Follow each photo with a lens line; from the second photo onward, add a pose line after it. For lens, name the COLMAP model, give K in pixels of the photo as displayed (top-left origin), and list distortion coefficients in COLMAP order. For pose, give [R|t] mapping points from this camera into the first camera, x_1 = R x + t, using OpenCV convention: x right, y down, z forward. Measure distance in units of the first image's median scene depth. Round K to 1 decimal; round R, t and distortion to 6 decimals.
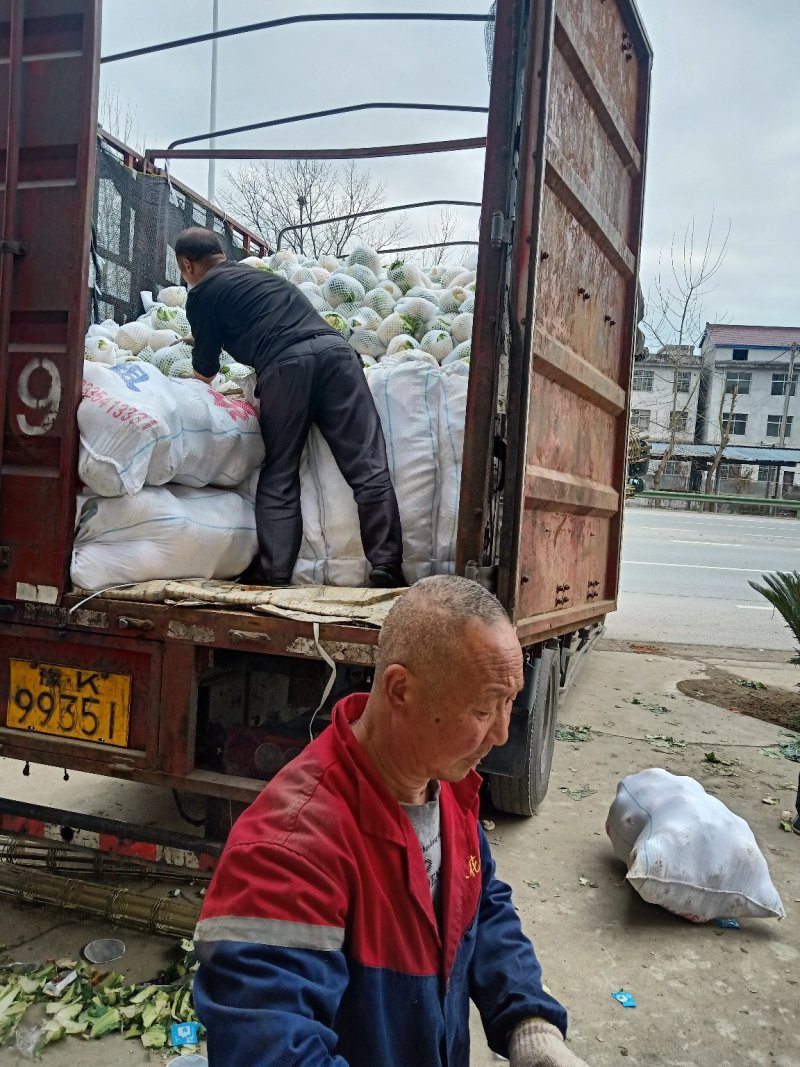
lens RADIAL K [[798.4, 0, 400.0], [0, 798.4, 533.5], [0, 0, 1]] dist [0.034152, -0.006826]
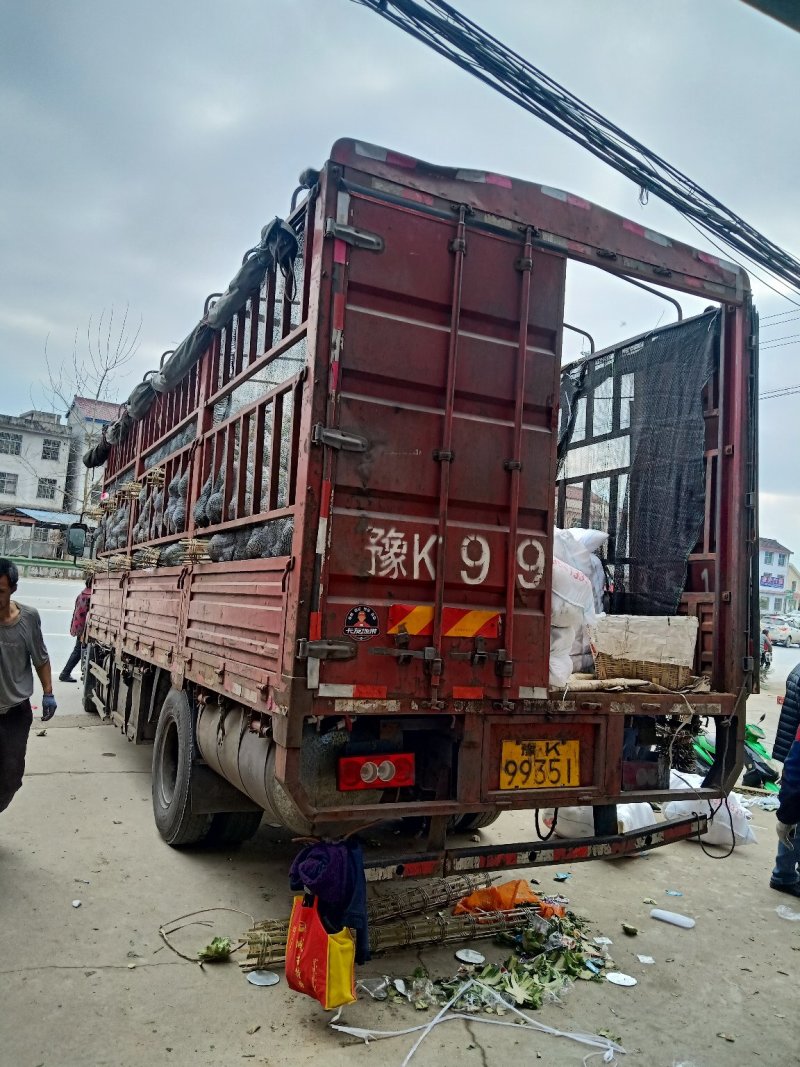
lens RADIAL K [[798.4, 0, 400.0], [0, 798.4, 533.5], [0, 0, 1]] dist [0.034152, -0.006826]
pose [[0.734213, 0.046038, 0.677356, -1.667915], [0.011502, 0.996711, -0.080212, -0.106816], [-0.678821, 0.066684, 0.731269, 0.045660]]
